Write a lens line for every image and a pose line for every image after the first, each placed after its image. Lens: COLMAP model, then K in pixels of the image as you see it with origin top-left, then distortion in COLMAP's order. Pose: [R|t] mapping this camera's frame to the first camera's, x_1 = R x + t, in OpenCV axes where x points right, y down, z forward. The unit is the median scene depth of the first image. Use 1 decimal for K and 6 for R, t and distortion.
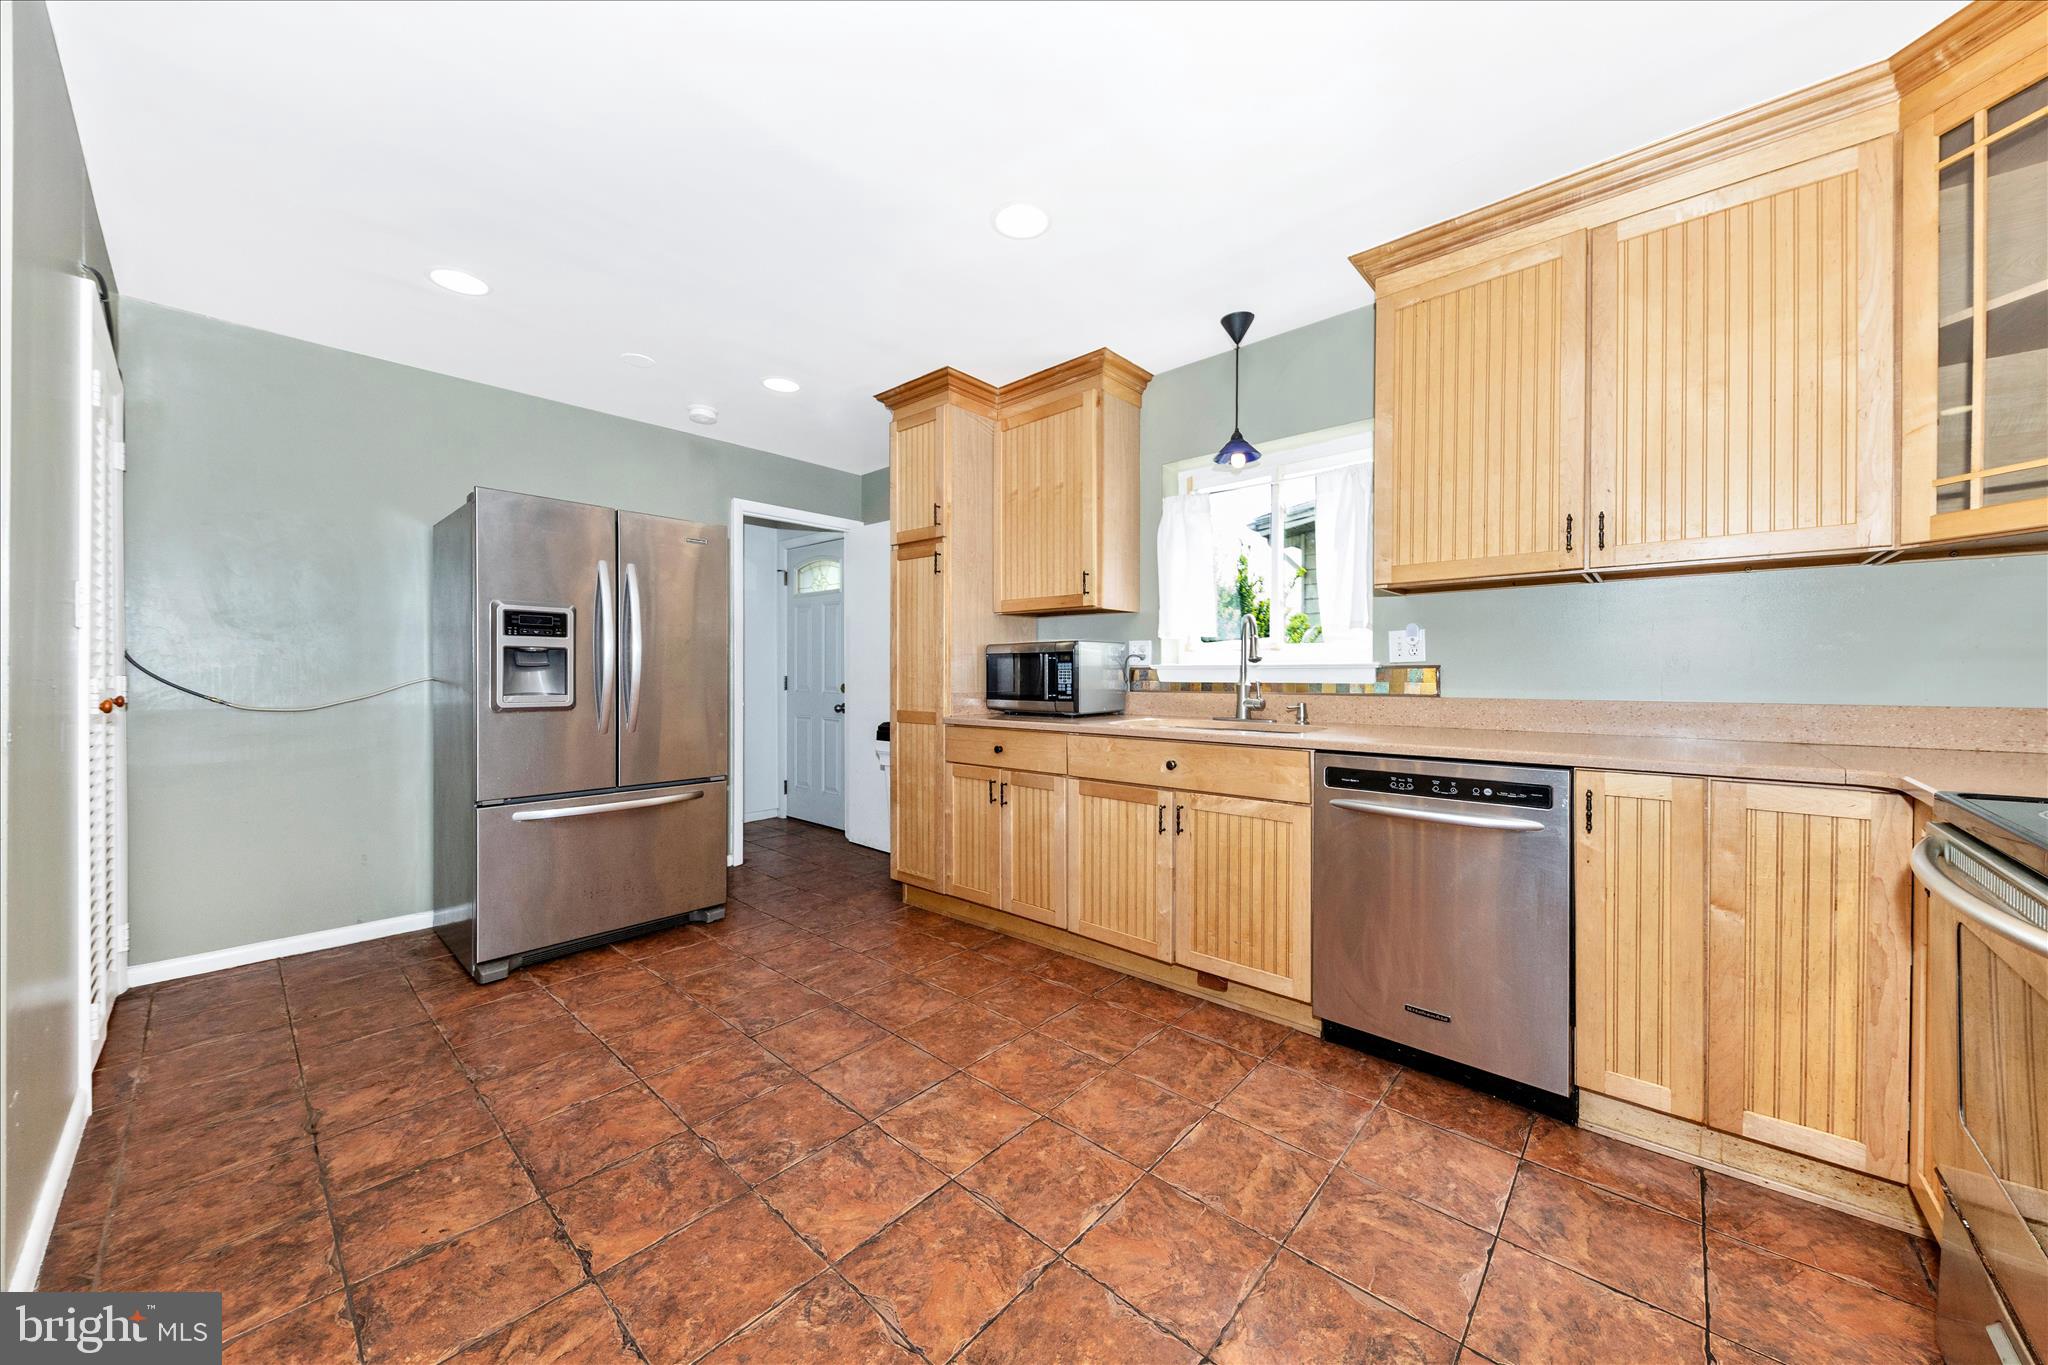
lens RADIAL K [[721.4, 0, 1024.0], [0, 721.4, 682.5], [0, 0, 1]] dist [0.016392, -0.006058]
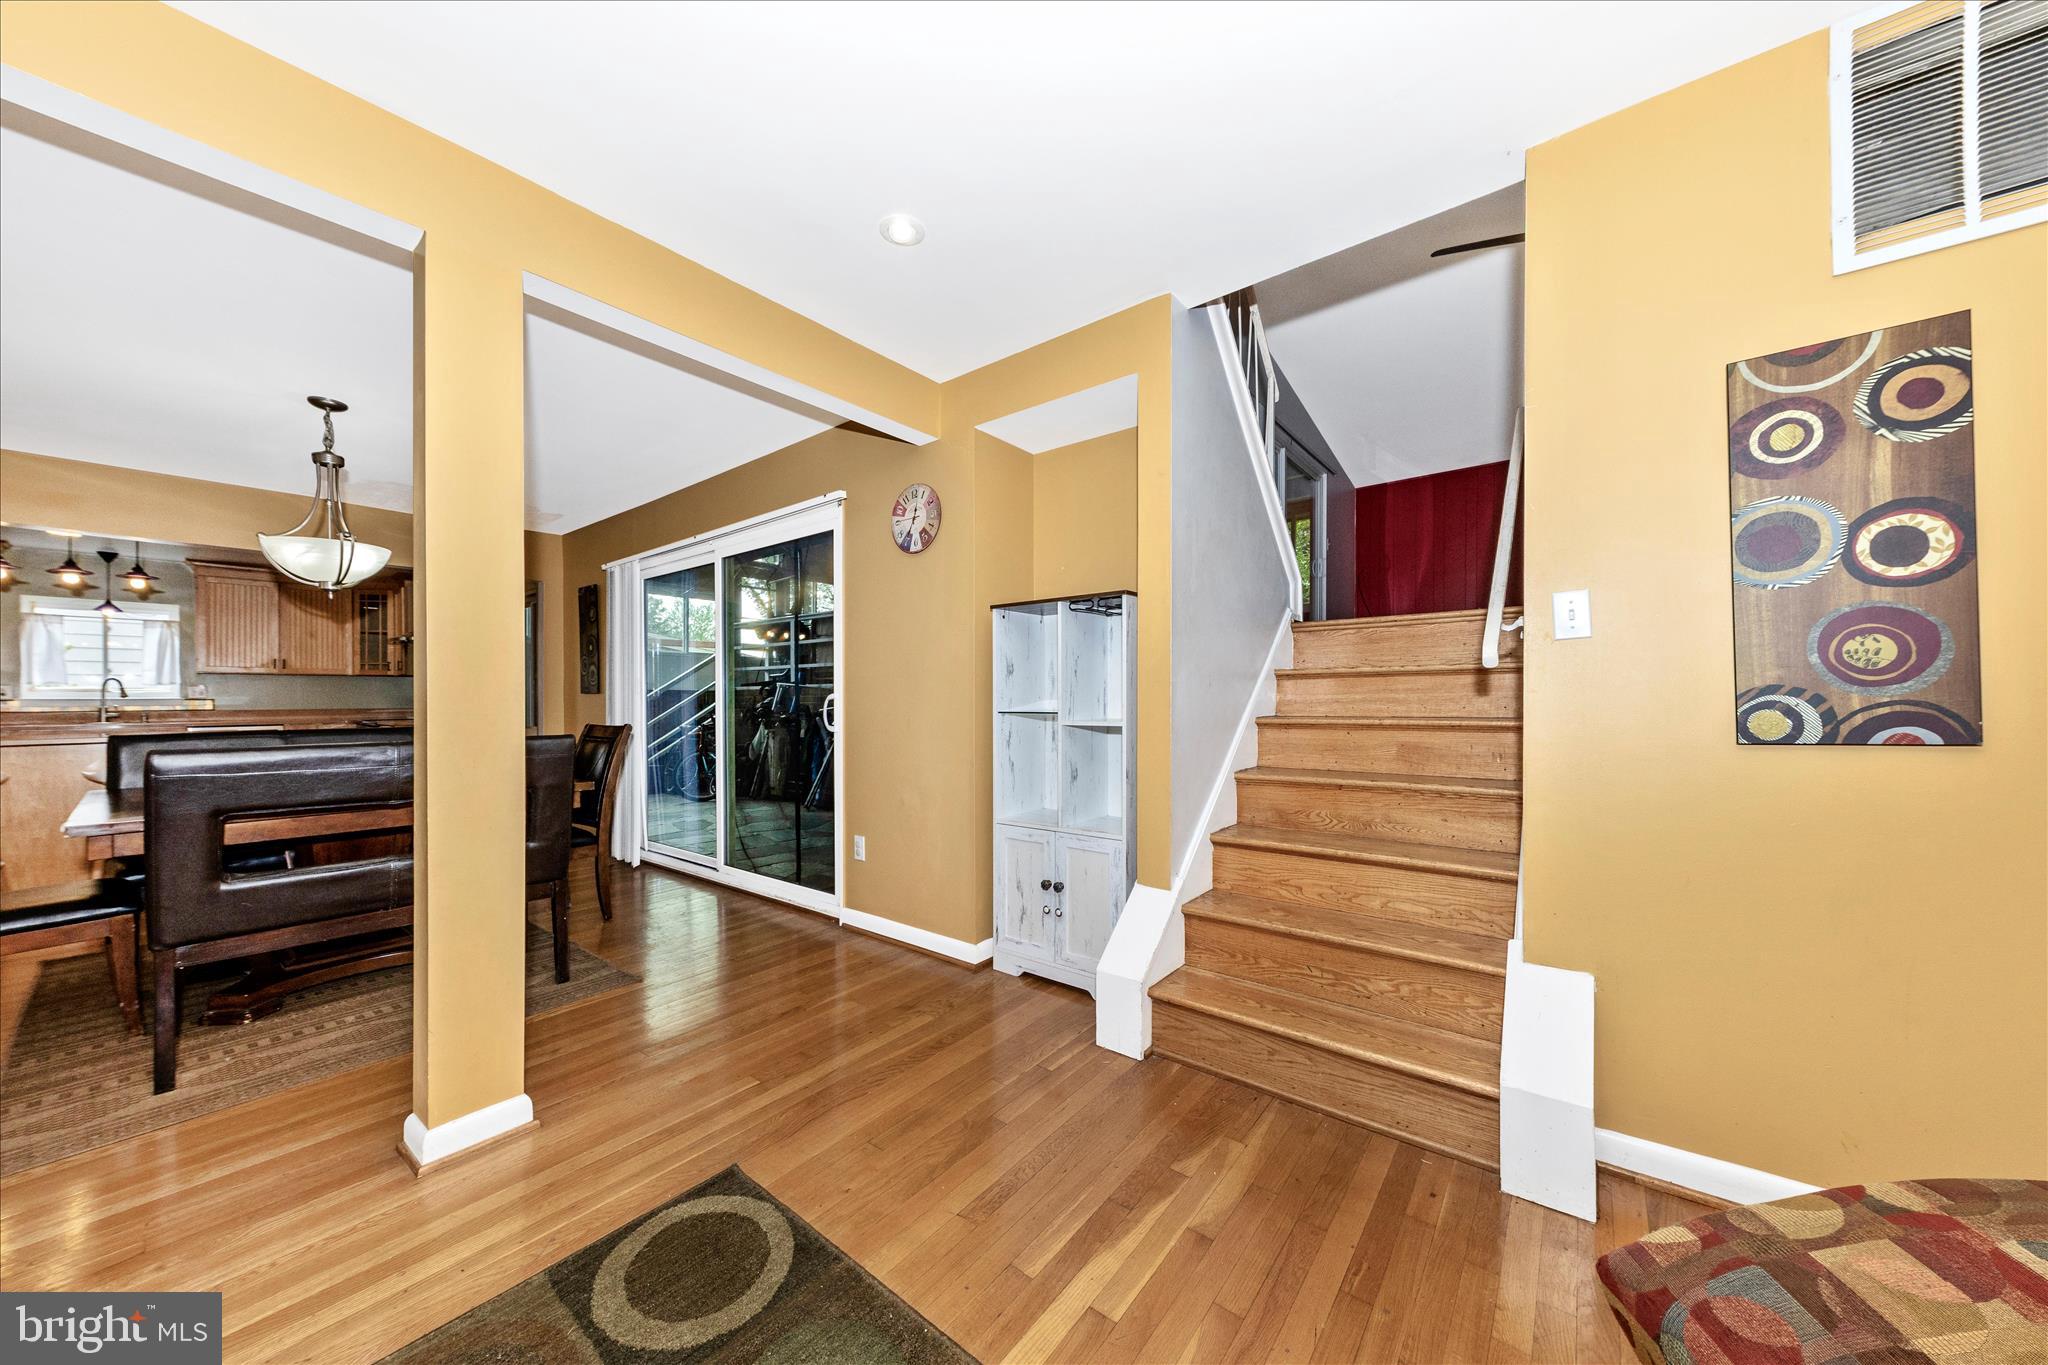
lens RADIAL K [[697.0, 0, 1025.3], [0, 697.0, 697.1], [0, 0, 1]] dist [0.026687, -0.009025]
pose [[-0.063279, 0.002592, 0.997993, -2.777653], [0.017968, 0.999837, -0.001457, 0.035377], [-0.997834, 0.017840, -0.063315, -2.302840]]
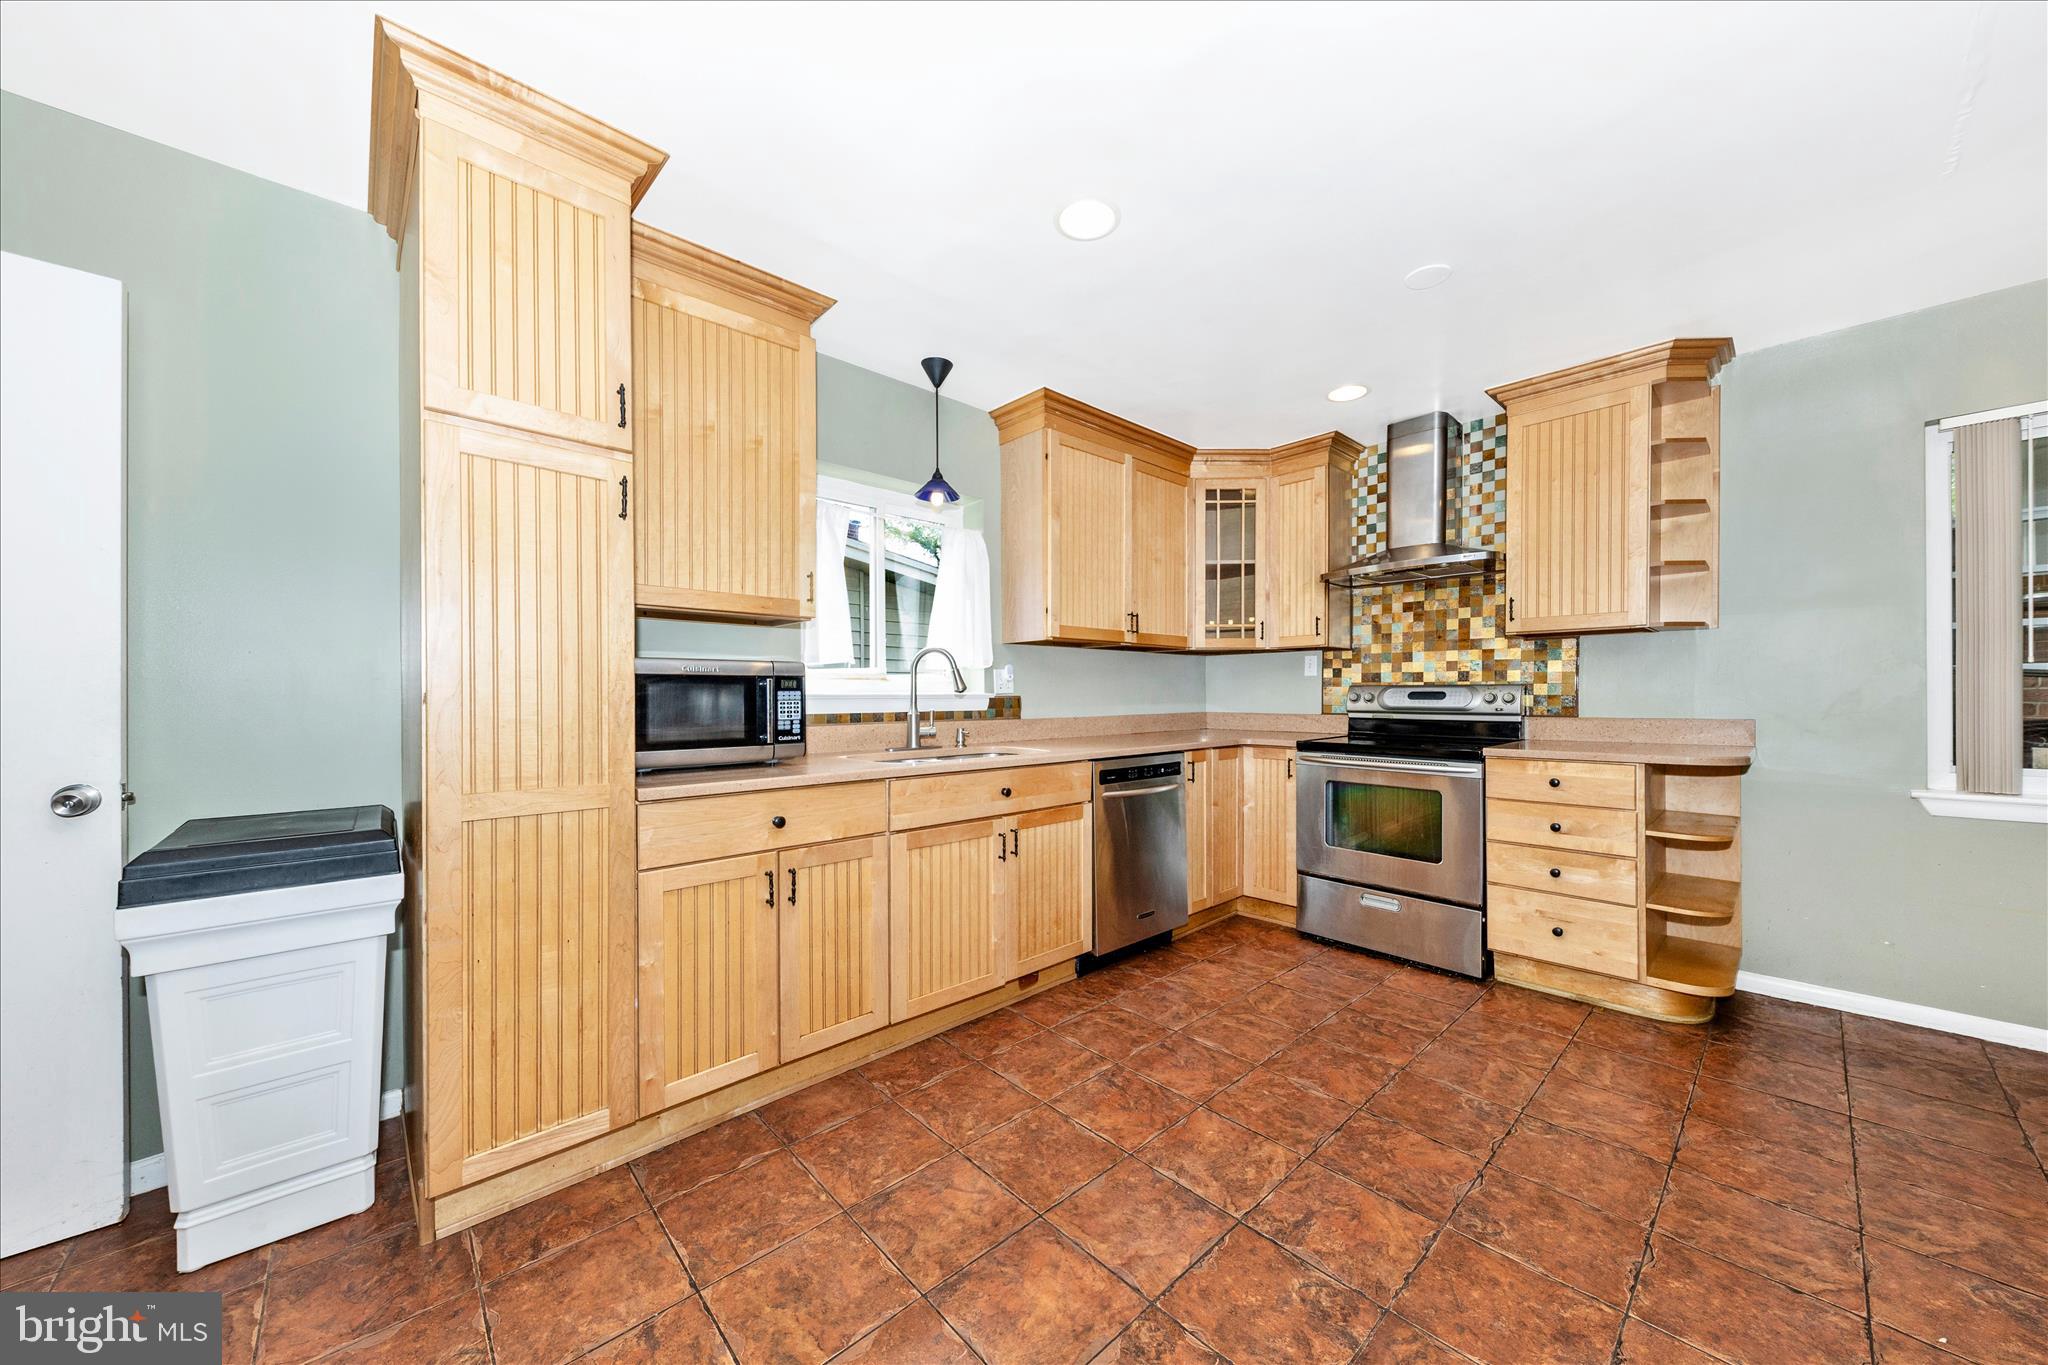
lens RADIAL K [[720.6, 0, 1032.6], [0, 720.6, 701.7], [0, 0, 1]] dist [0.014859, -0.008654]
pose [[0.081423, -0.007752, 0.996649, -0.930598], [0.018249, 0.999814, 0.006286, -0.023429], [-0.996513, 0.017676, 0.081550, 0.990848]]
